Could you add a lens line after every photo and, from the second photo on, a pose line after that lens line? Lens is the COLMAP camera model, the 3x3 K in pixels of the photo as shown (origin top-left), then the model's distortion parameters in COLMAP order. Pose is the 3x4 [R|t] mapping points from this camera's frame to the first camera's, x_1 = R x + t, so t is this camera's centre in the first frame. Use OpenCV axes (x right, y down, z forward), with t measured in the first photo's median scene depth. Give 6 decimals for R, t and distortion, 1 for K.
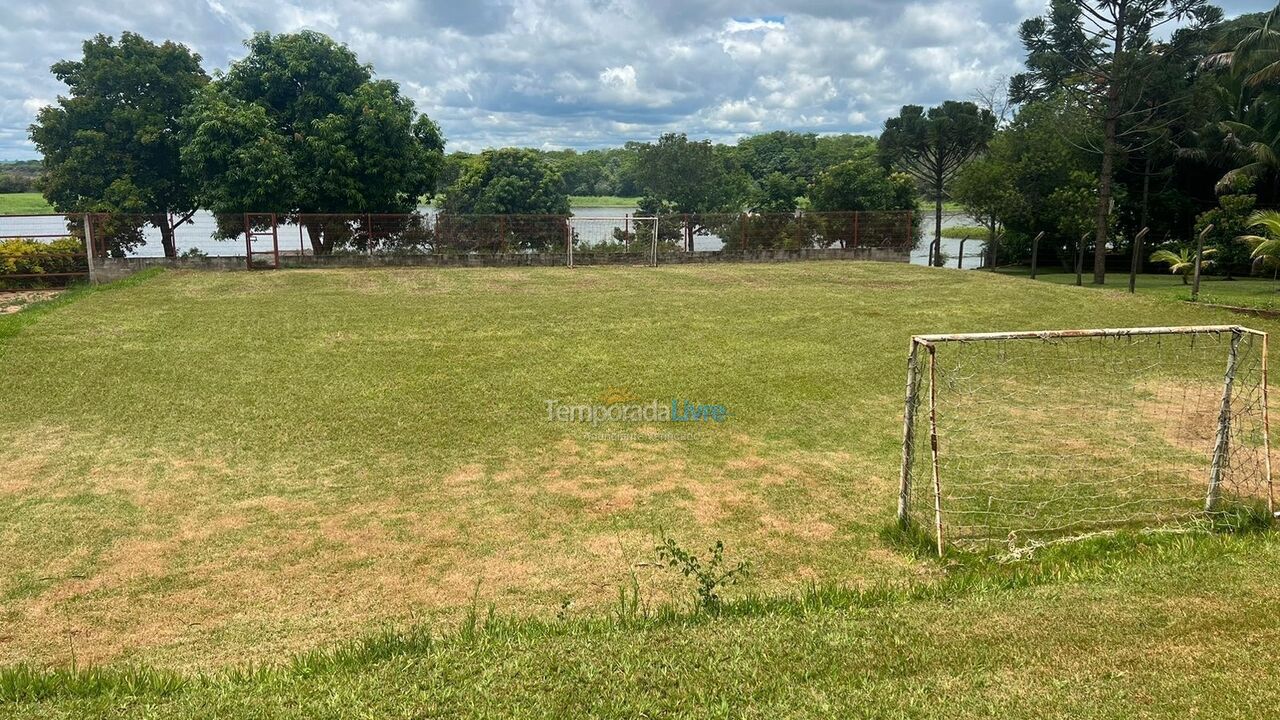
lens RADIAL K [[976.1, 0, 643.4], [0, 976.1, 370.2], [0, 0, 1]] dist [0.055032, -0.060320]
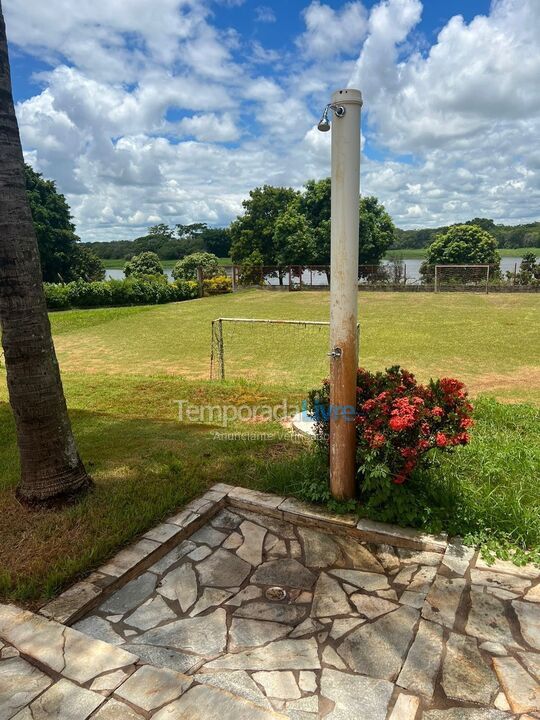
lens RADIAL K [[545.7, 0, 264.8], [0, 545.7, 374.6], [0, 0, 1]] dist [0.052313, -0.001526]
pose [[0.797227, 0.117174, -0.592199, 0.224300], [-0.089860, 0.993087, 0.075523, -0.001146], [0.596955, -0.006994, 0.802244, -0.023069]]
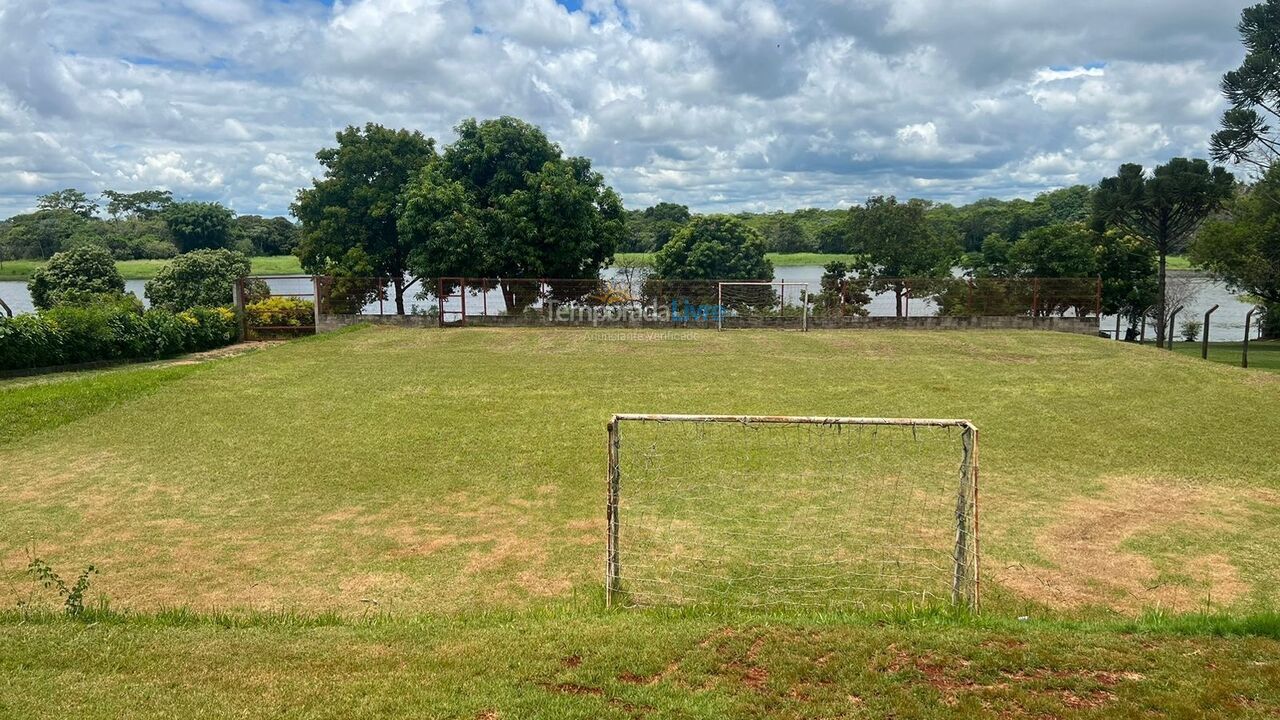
lens RADIAL K [[976.1, 0, 644.0], [0, 976.1, 366.9], [0, 0, 1]] dist [0.055032, -0.060320]
pose [[0.957575, 0.033770, -0.286199, 0.106709], [-0.051216, 0.997243, -0.053691, -0.005333], [0.283597, 0.066071, 0.956665, -0.007082]]
